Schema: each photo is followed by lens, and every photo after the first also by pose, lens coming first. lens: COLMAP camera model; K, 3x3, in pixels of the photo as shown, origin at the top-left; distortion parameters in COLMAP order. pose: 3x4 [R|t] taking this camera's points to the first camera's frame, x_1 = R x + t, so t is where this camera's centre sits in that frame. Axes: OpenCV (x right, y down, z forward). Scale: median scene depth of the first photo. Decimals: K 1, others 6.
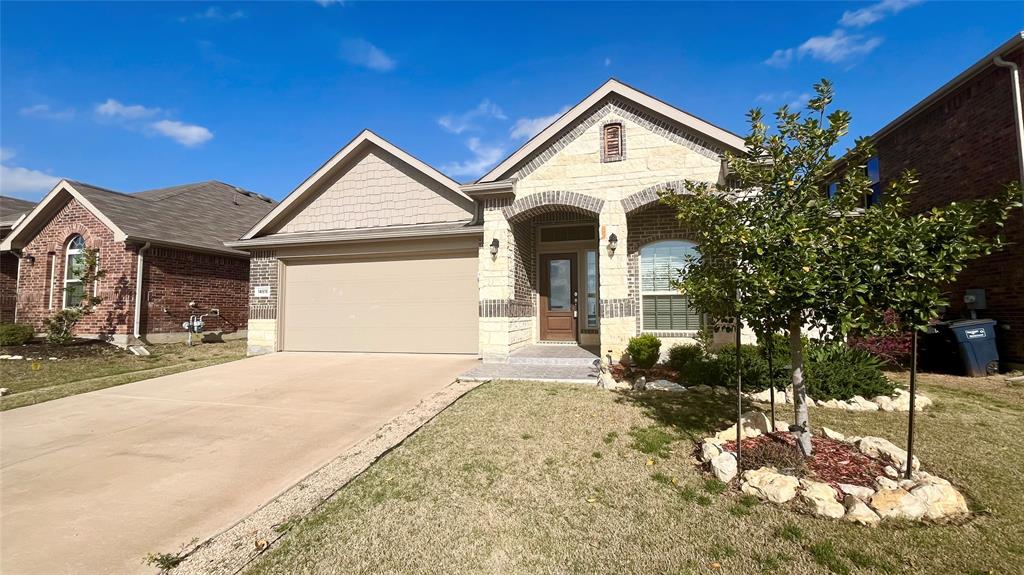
lens RADIAL K [[416.5, 0, 510.4], [0, 416.5, 287.7], [0, 0, 1]] dist [-0.000557, -0.000358]
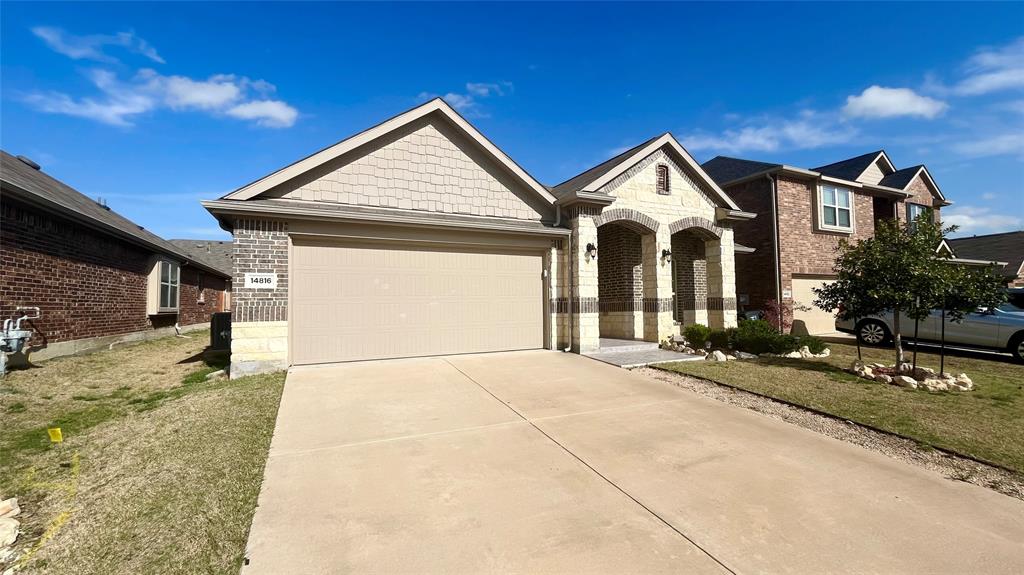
lens RADIAL K [[403.9, 0, 493.0], [0, 403.9, 285.7], [0, 0, 1]] dist [-0.001279, -0.000136]
pose [[0.769503, 0.027538, 0.638049, -0.793348], [-0.032588, 0.999462, -0.003835, 0.008424], [-0.637811, -0.017842, 0.769986, 0.281433]]
